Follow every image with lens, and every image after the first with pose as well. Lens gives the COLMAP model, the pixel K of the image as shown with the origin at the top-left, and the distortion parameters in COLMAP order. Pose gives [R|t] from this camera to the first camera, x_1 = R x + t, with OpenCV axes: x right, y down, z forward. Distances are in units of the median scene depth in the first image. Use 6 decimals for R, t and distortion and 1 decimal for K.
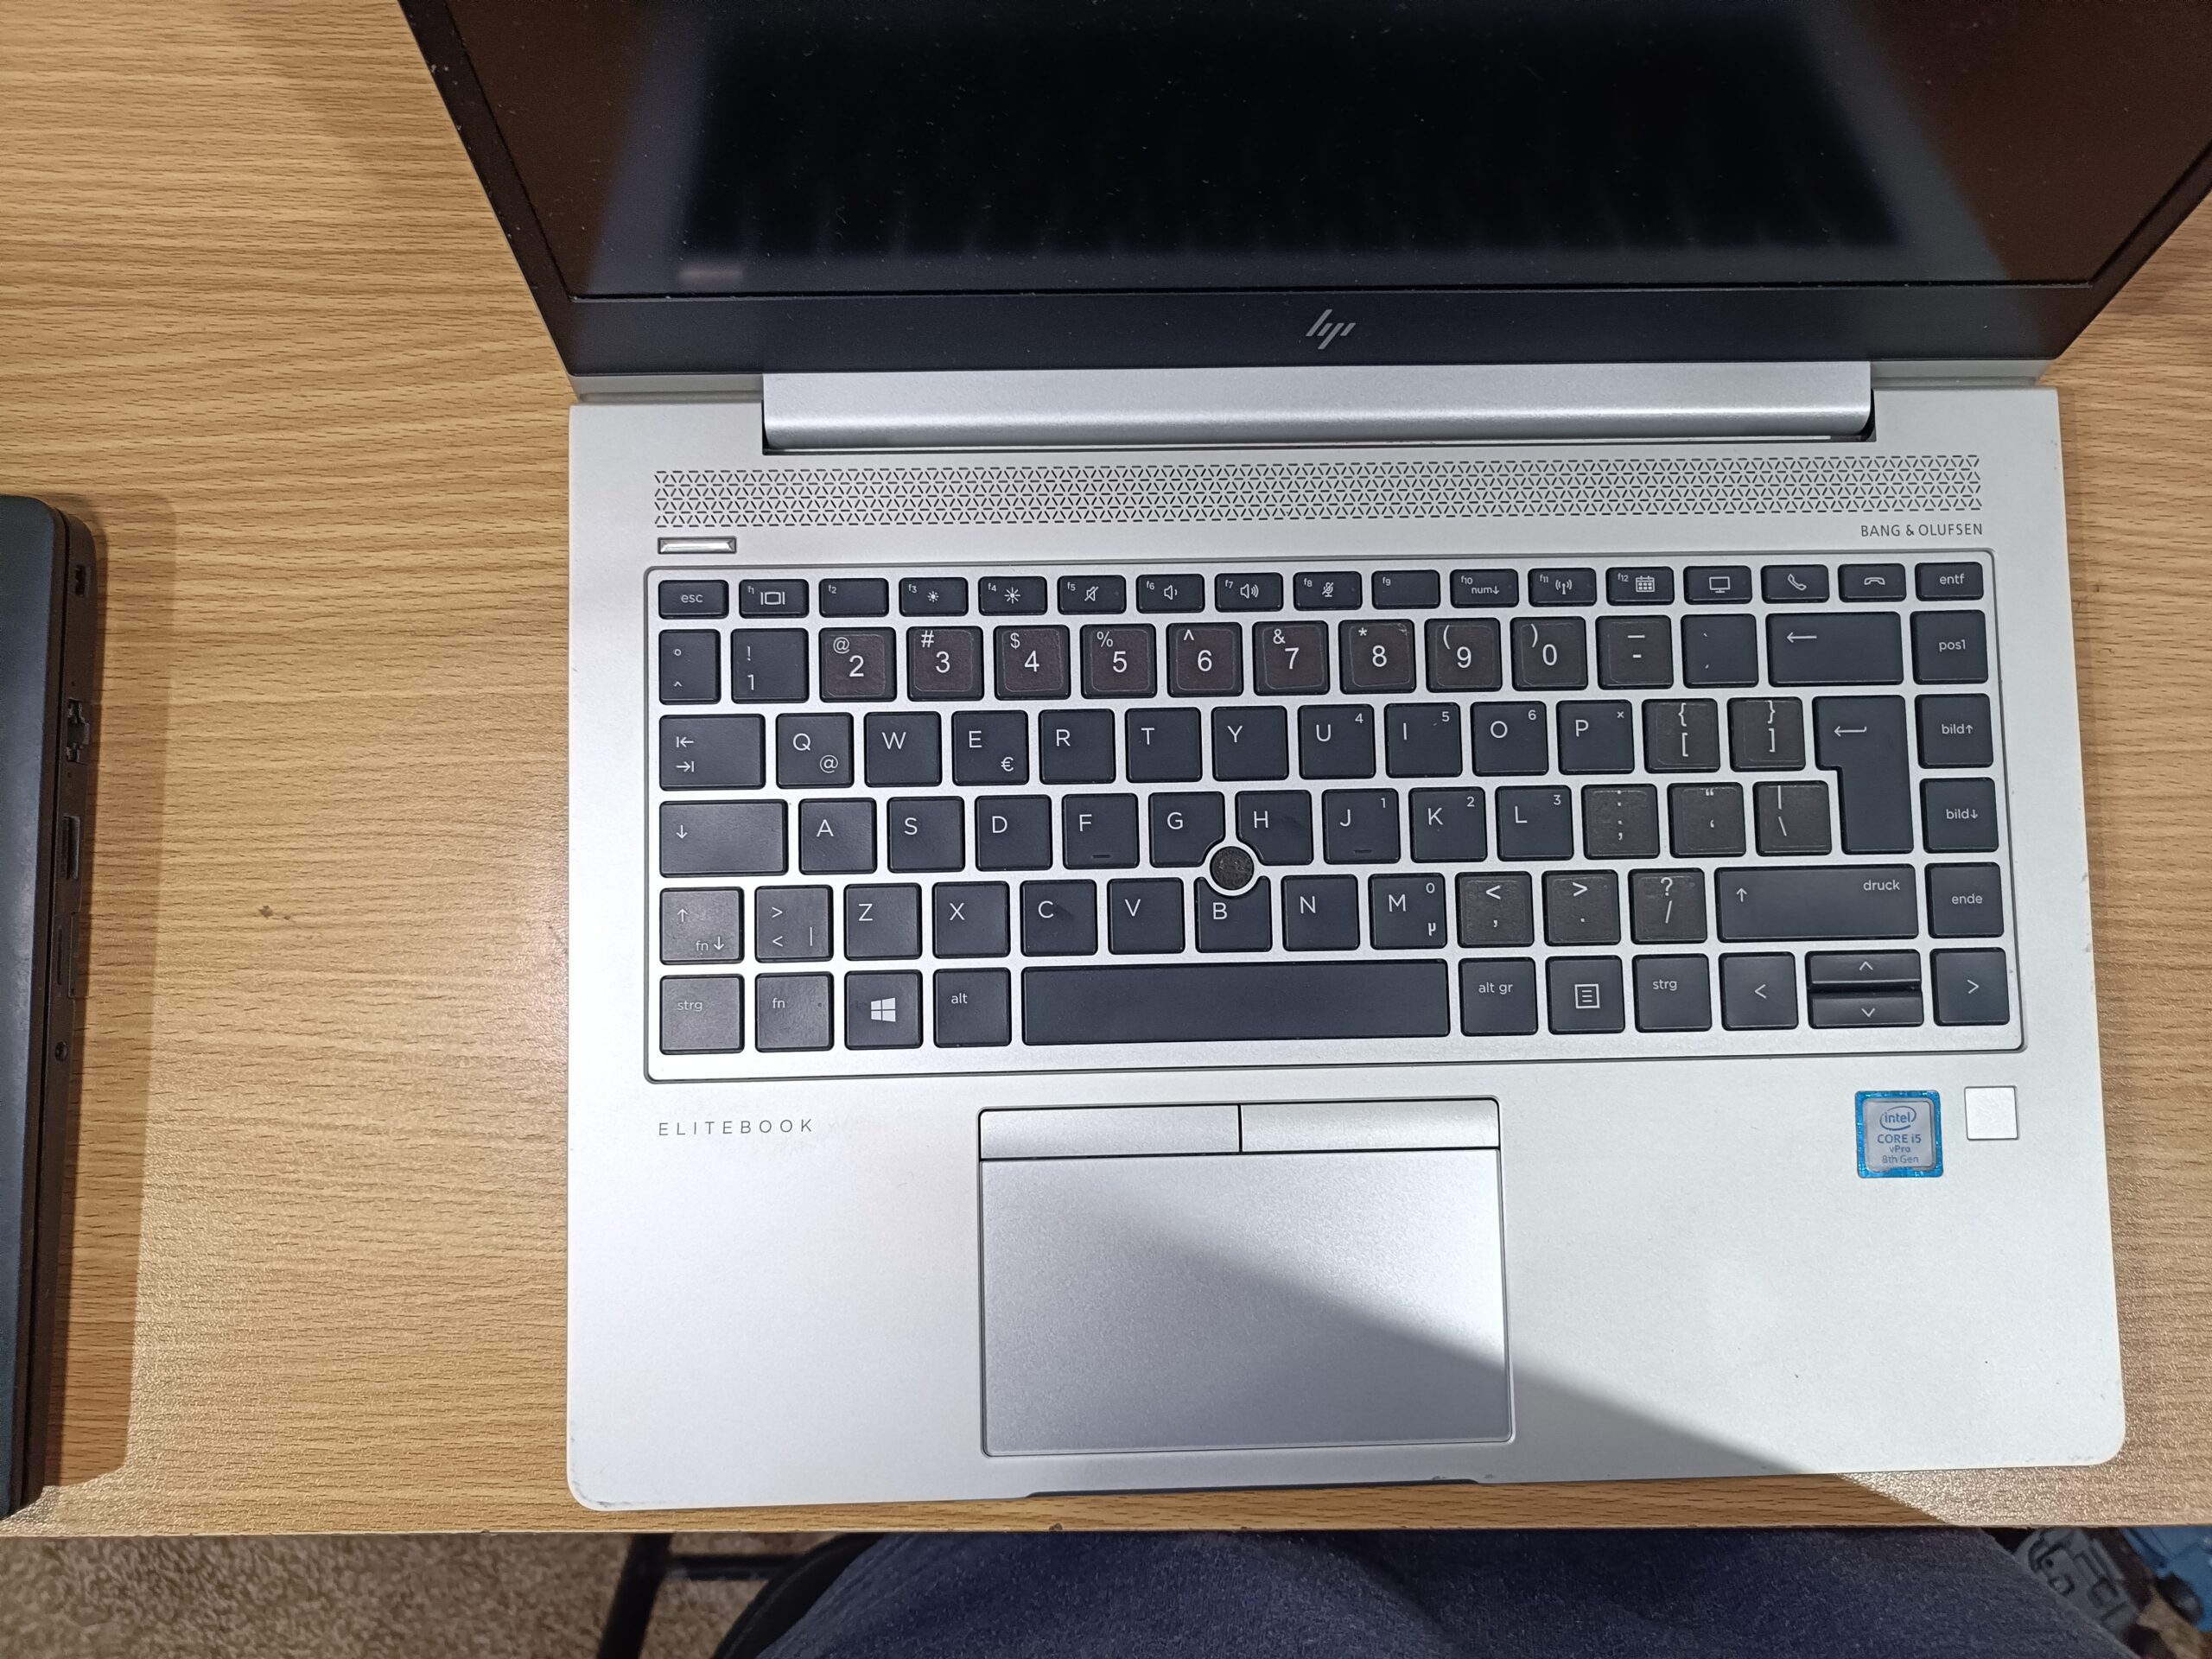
lens RADIAL K [[1628.4, 0, 1090.2], [0, 1628.4, 831.3], [0, 0, 1]] dist [0.011913, -0.036583]
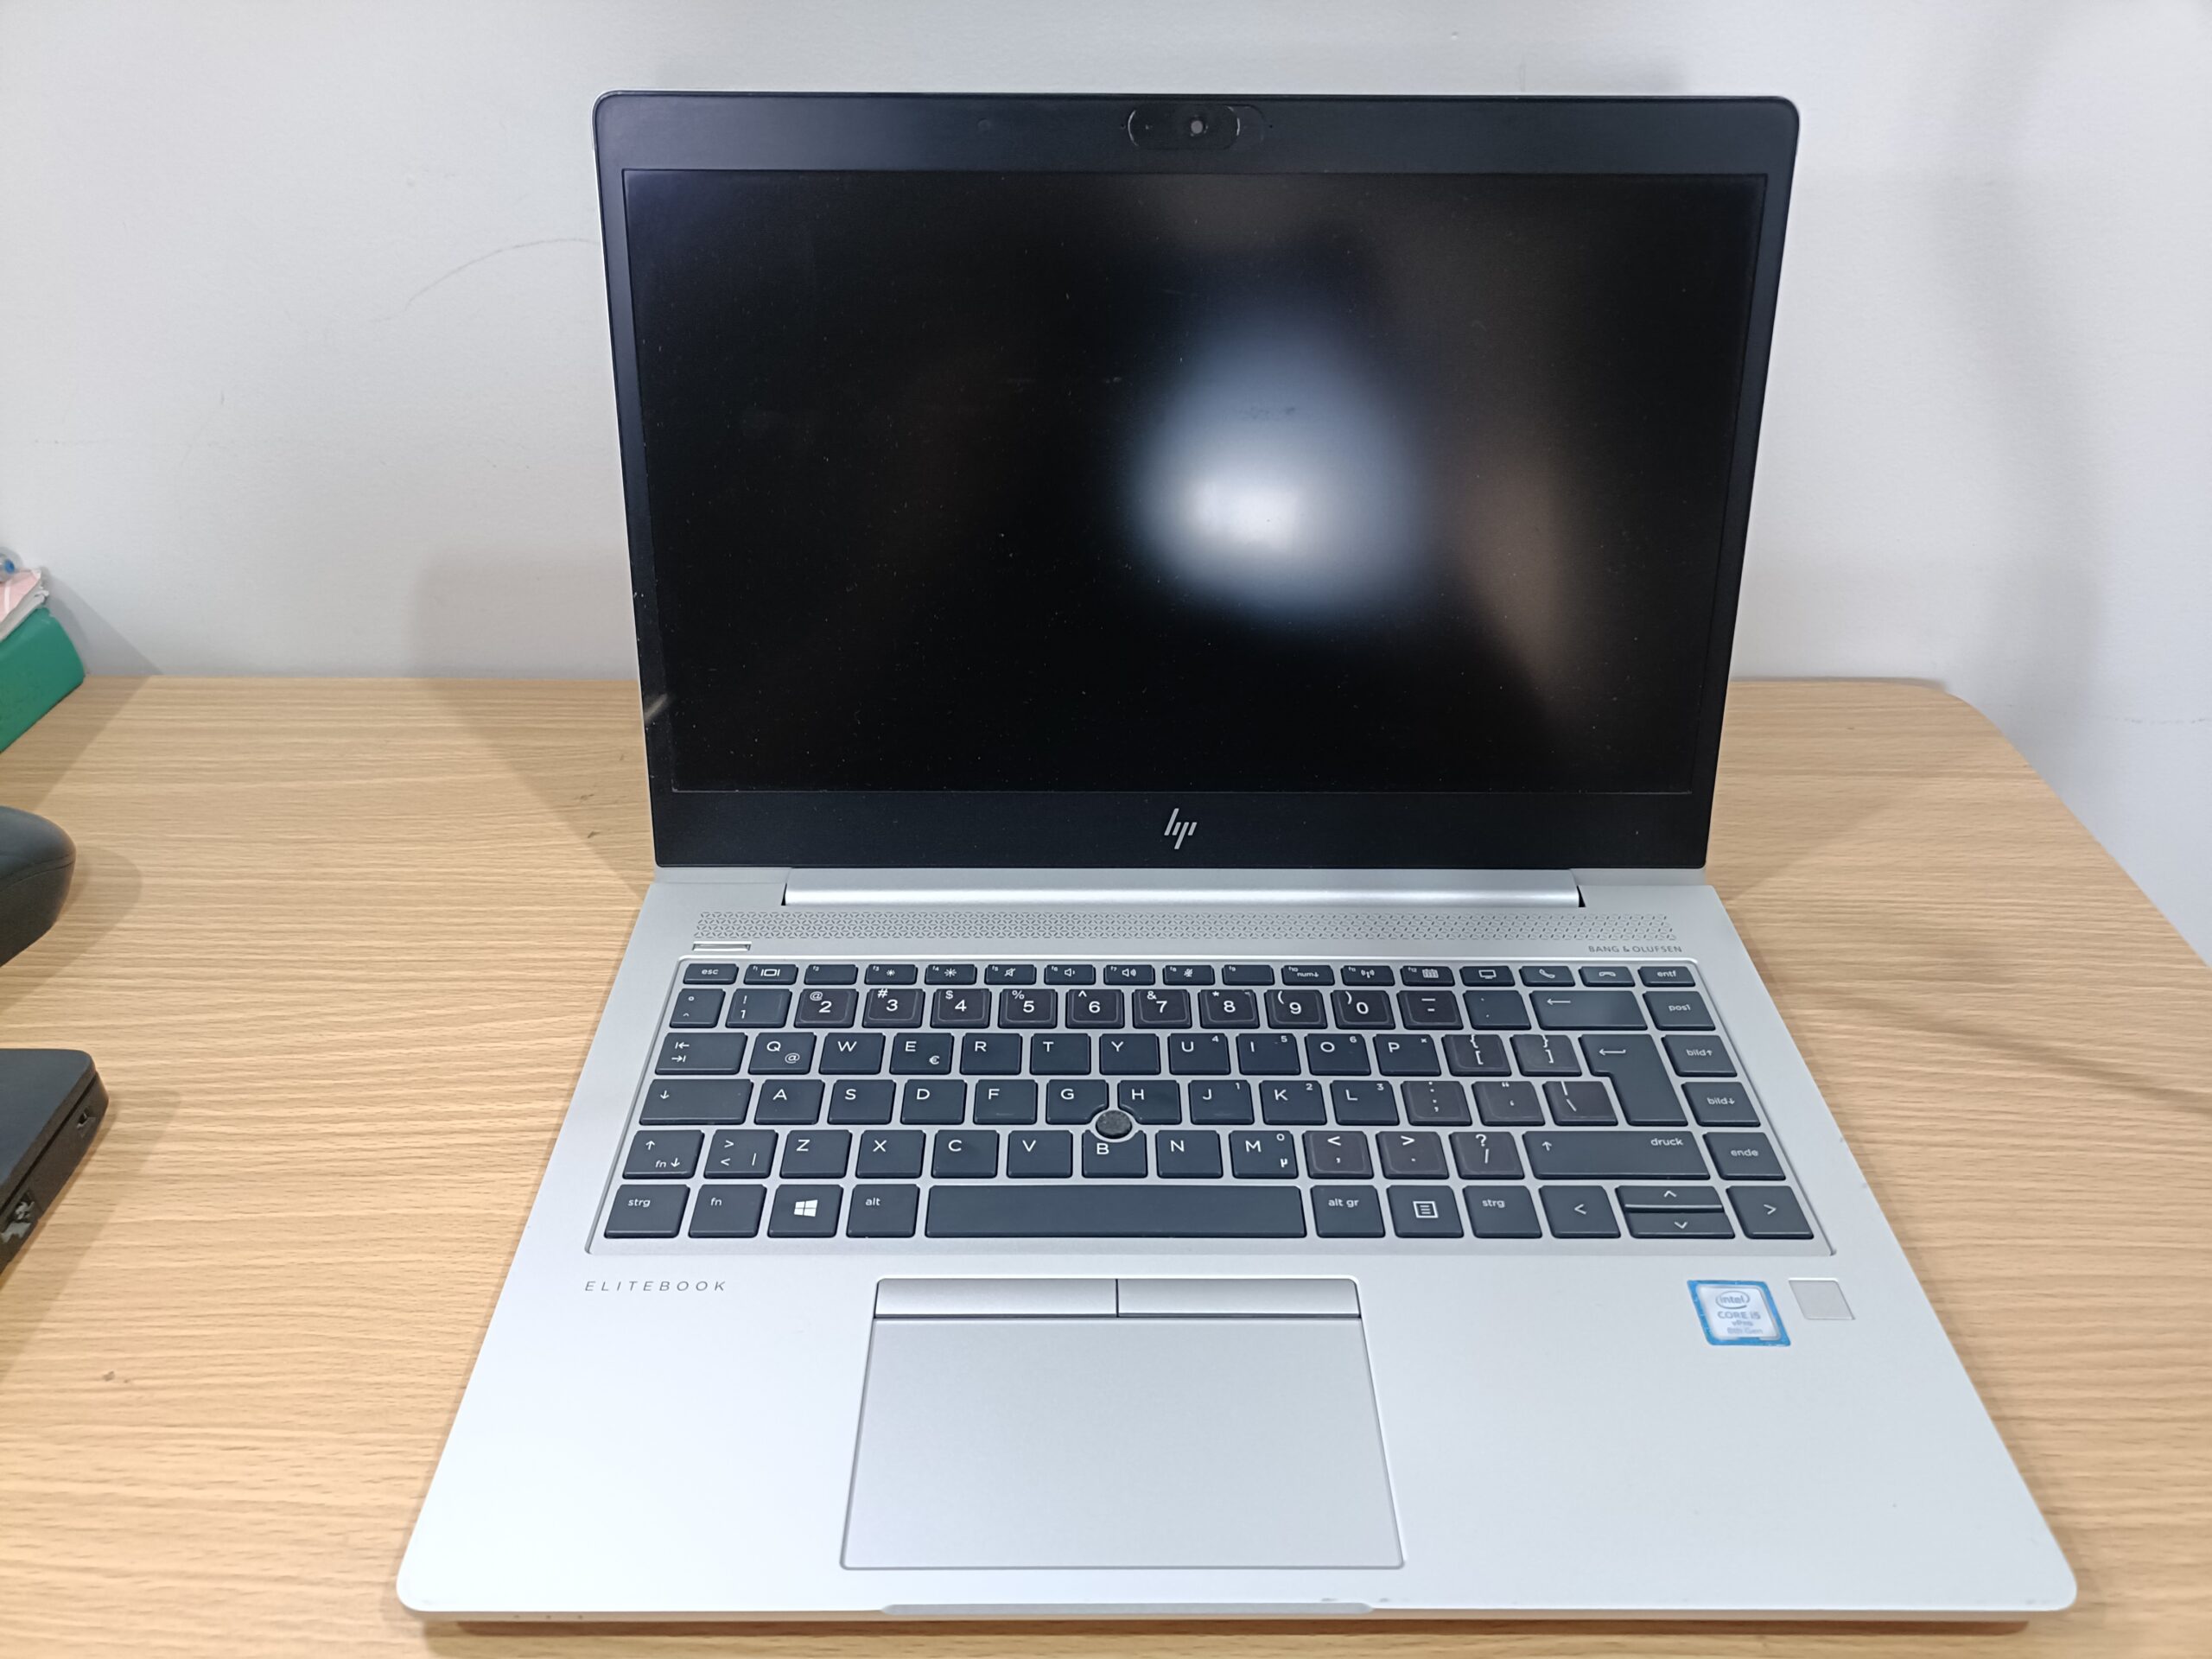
lens RADIAL K [[1628.4, 0, 1093.0], [0, 1628.4, 844.3], [0, 0, 1]] dist [0.011913, -0.036583]
pose [[0.999698, -0.004670, -0.024135, 0.101521], [-0.015644, 0.636451, -0.771159, 0.812881], [0.018962, 0.771303, 0.636185, 0.077967]]
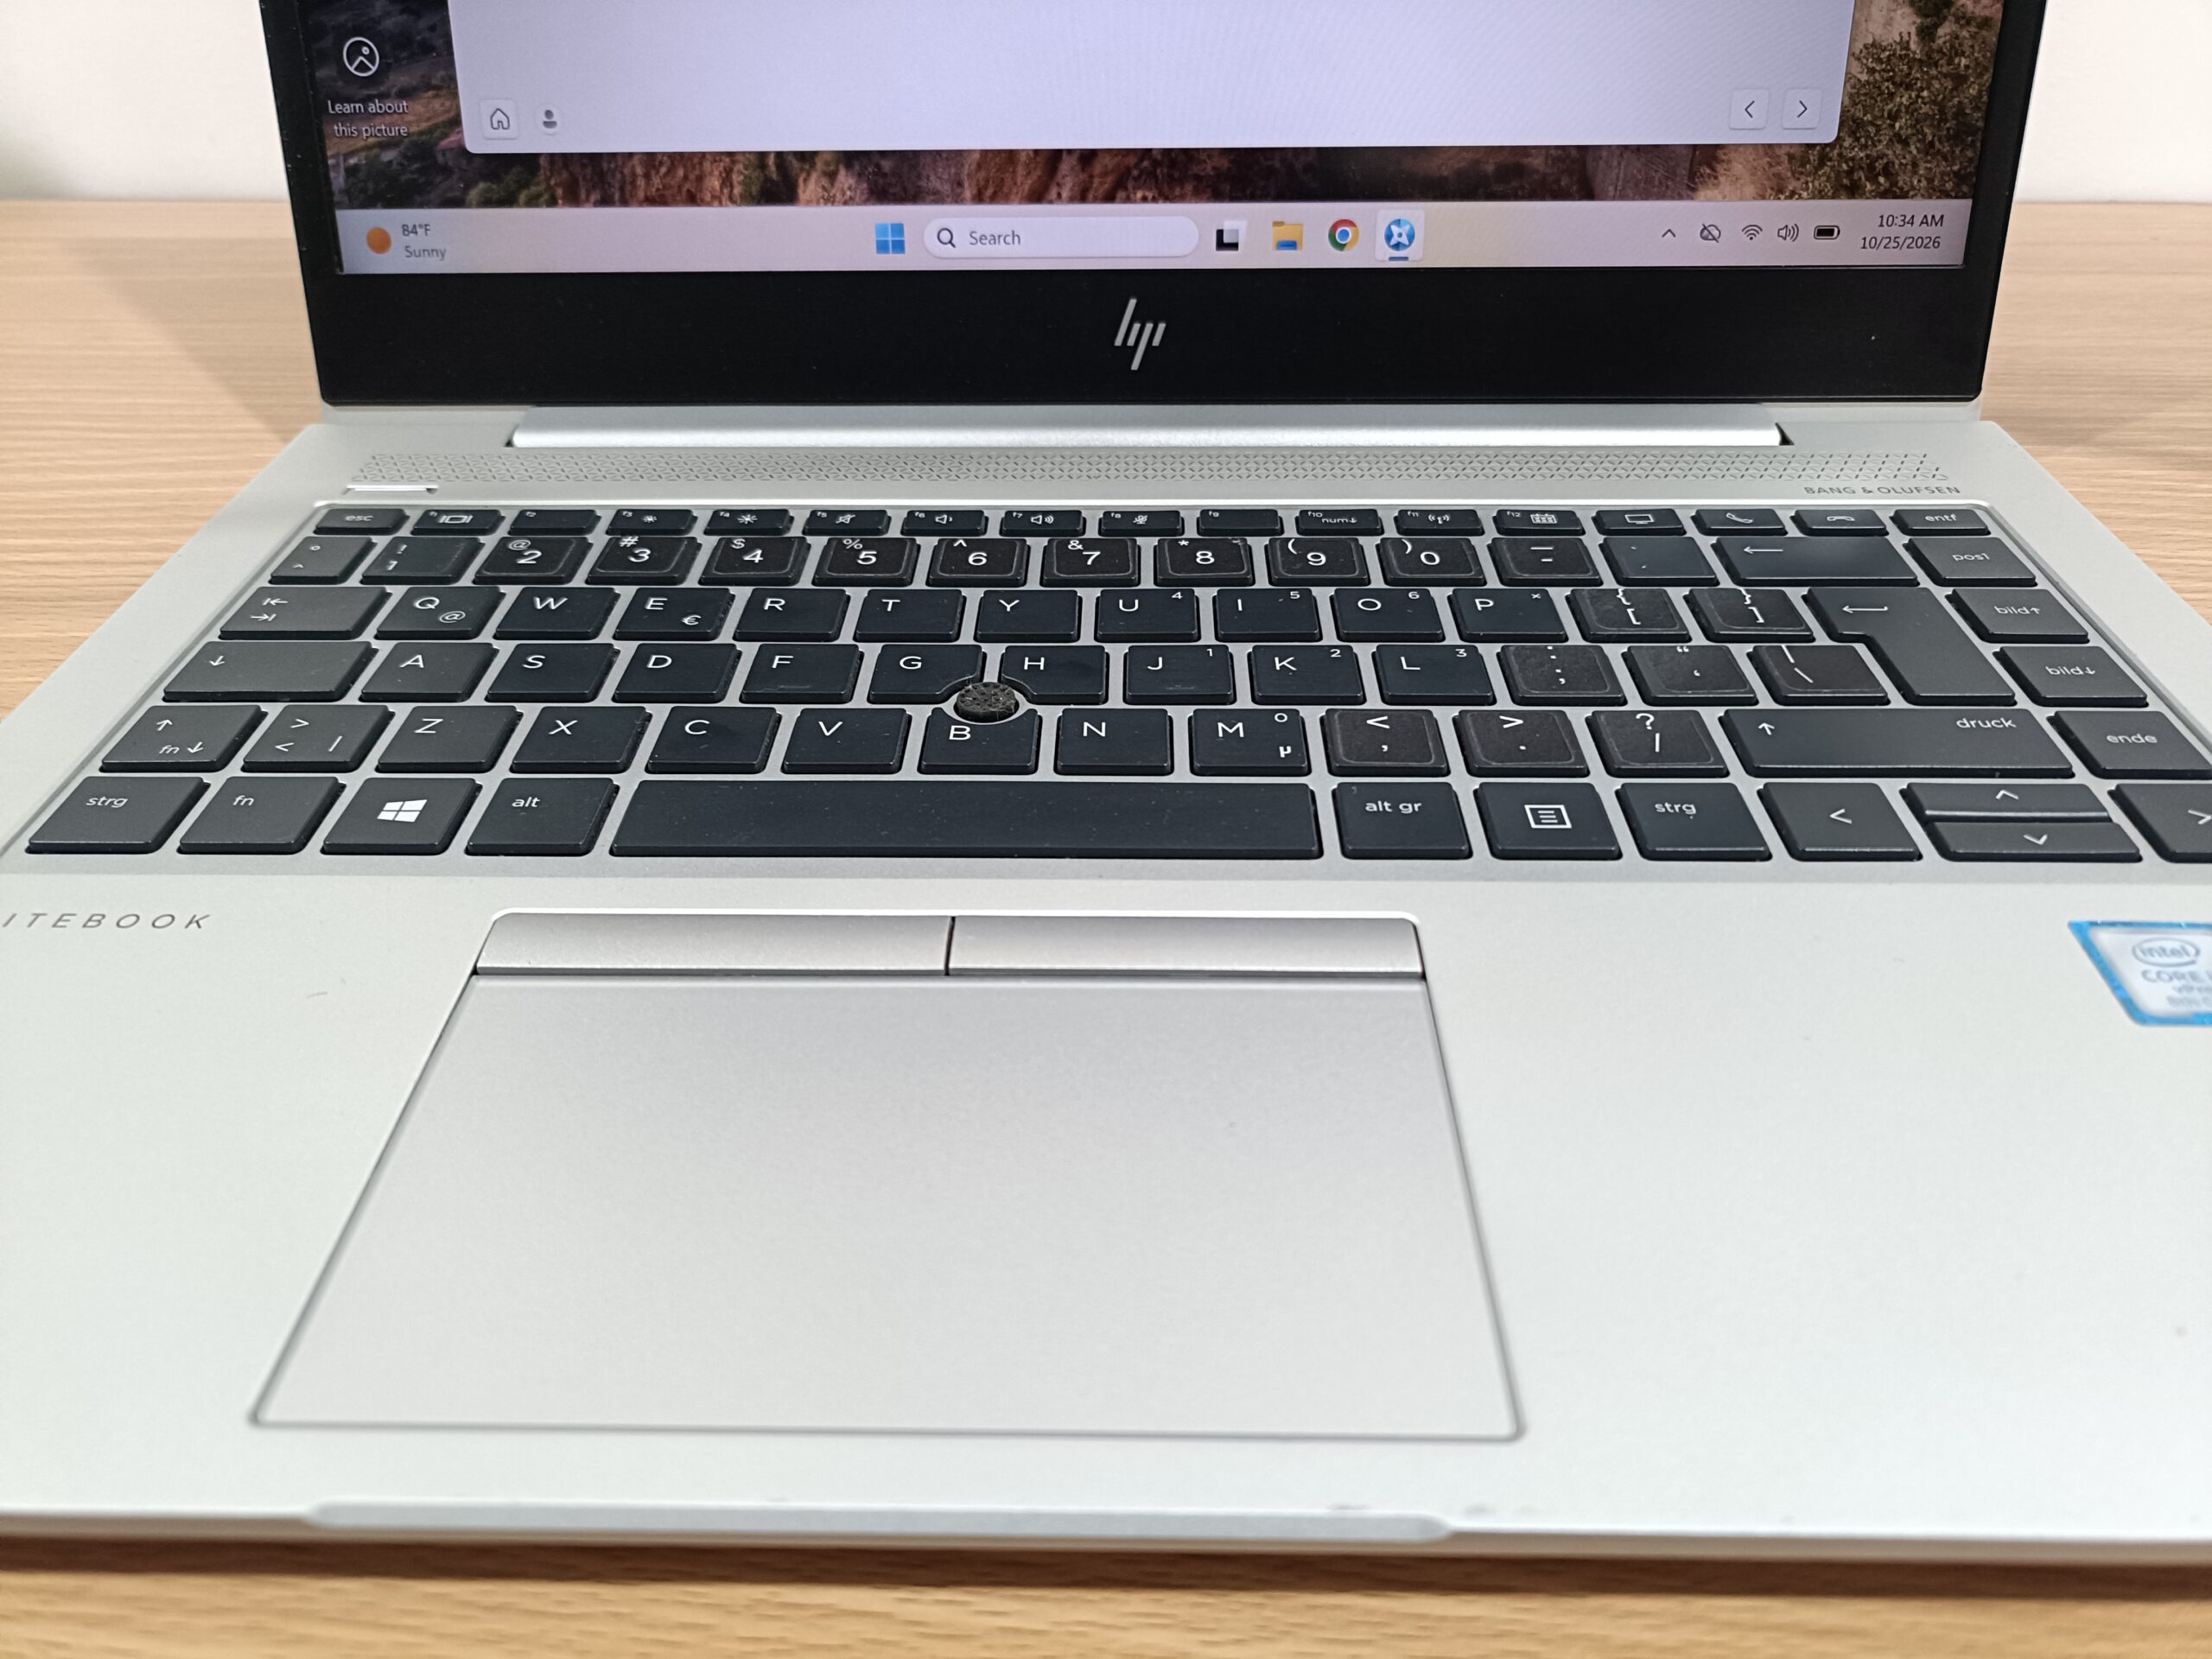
lens RADIAL K [[1628.4, 0, 1097.8], [0, 1628.4, 897.4], [0, 0, 1]] dist [0.011913, -0.036583]
pose [[0.998510, -0.000964, -0.054556, 0.169962], [-0.039794, 0.671226, -0.740183, 0.573309], [0.037333, 0.741252, 0.670188, 0.606924]]
